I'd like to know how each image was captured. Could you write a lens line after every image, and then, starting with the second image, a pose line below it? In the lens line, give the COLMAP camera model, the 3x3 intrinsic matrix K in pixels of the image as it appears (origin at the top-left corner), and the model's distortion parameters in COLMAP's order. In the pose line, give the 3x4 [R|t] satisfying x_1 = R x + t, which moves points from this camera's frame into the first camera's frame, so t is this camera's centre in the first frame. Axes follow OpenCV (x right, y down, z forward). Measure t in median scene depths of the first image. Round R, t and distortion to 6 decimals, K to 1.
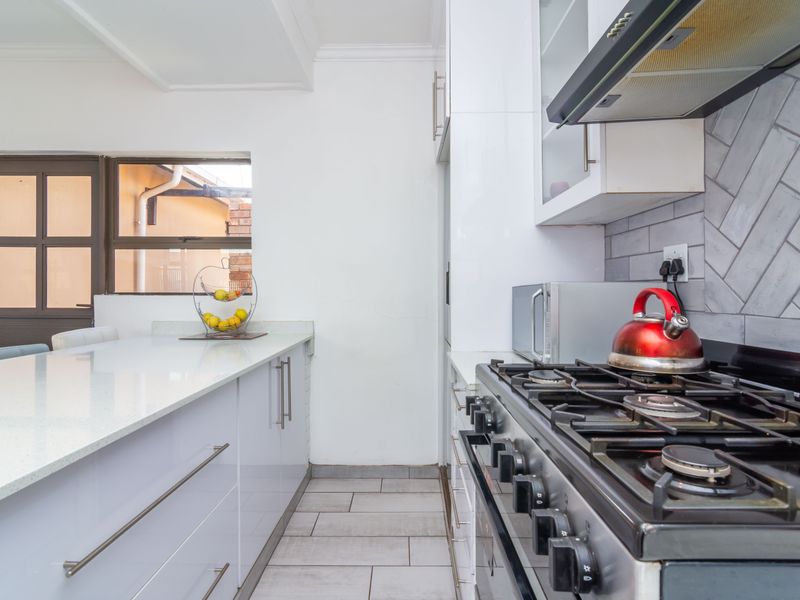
lens RADIAL K [[438.8, 0, 401.6], [0, 438.8, 289.2], [0, 0, 1]] dist [-0.000512, 0.000040]
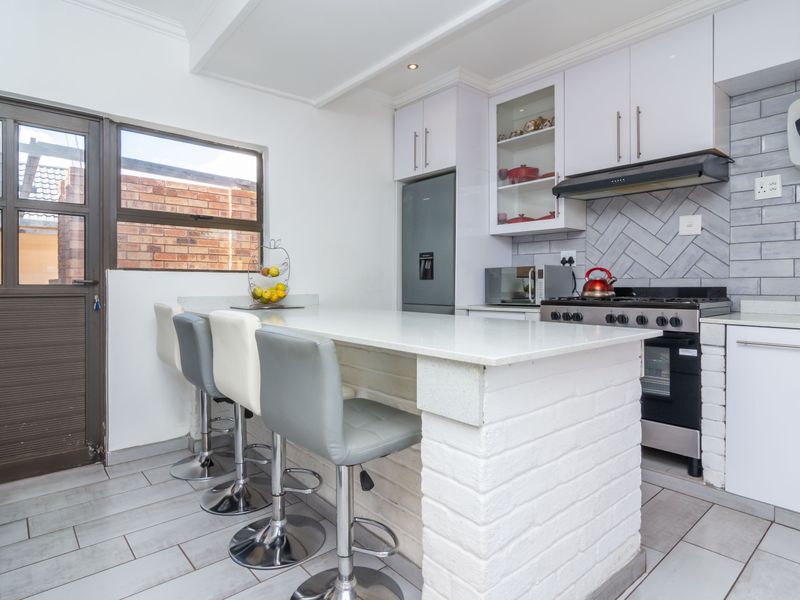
lens RADIAL K [[458.8, 0, 400.6], [0, 458.8, 290.0], [0, 0, 1]] dist [-0.000016, 0.000905]
pose [[0.749845, -0.009116, 0.661551, -0.874810], [-0.004183, 0.999820, 0.018517, 0.035351], [-0.661601, -0.016652, 0.749672, -0.130710]]
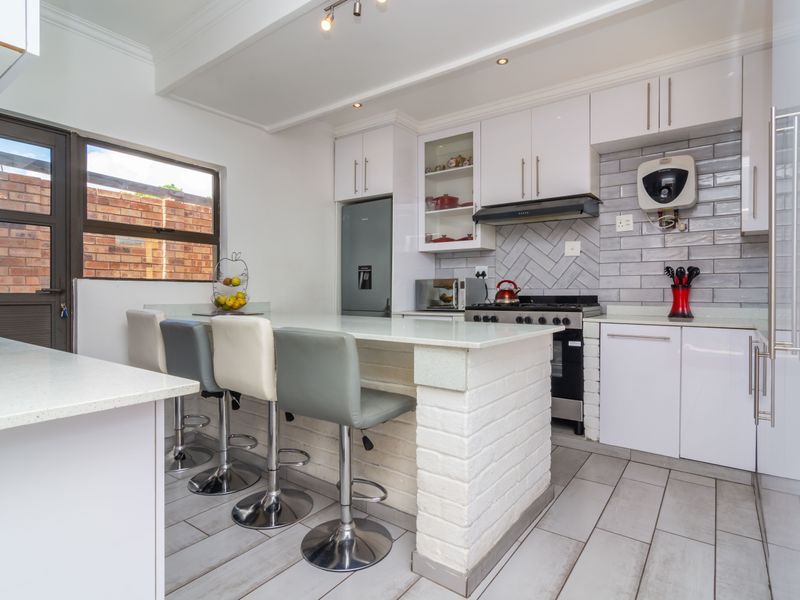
lens RADIAL K [[436.6, 0, 400.0], [0, 436.6, 300.0], [0, 0, 1]] dist [0.001623, 0.000333]
pose [[0.587664, -0.012906, 0.809002, -1.056058], [-0.006892, 0.999757, 0.020955, 0.034454], [-0.809076, -0.017890, 0.587432, -0.135428]]
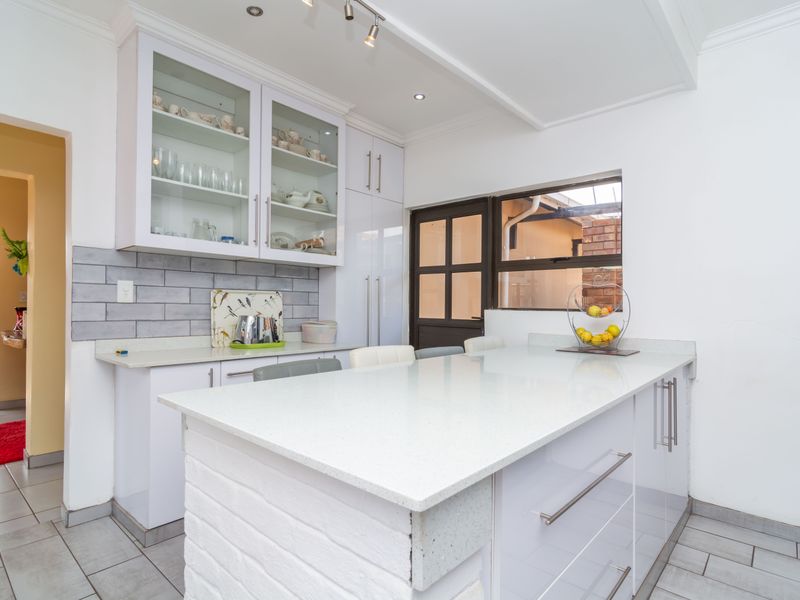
lens RADIAL K [[434.8, 0, 403.5], [0, 434.8, 305.0], [0, 0, 1]] dist [-0.001011, -0.000229]
pose [[0.751783, 0.004746, -0.659394, -0.062580], [-0.004718, 0.999987, 0.001819, -0.001593], [0.659394, 0.001743, 0.751796, -0.074557]]
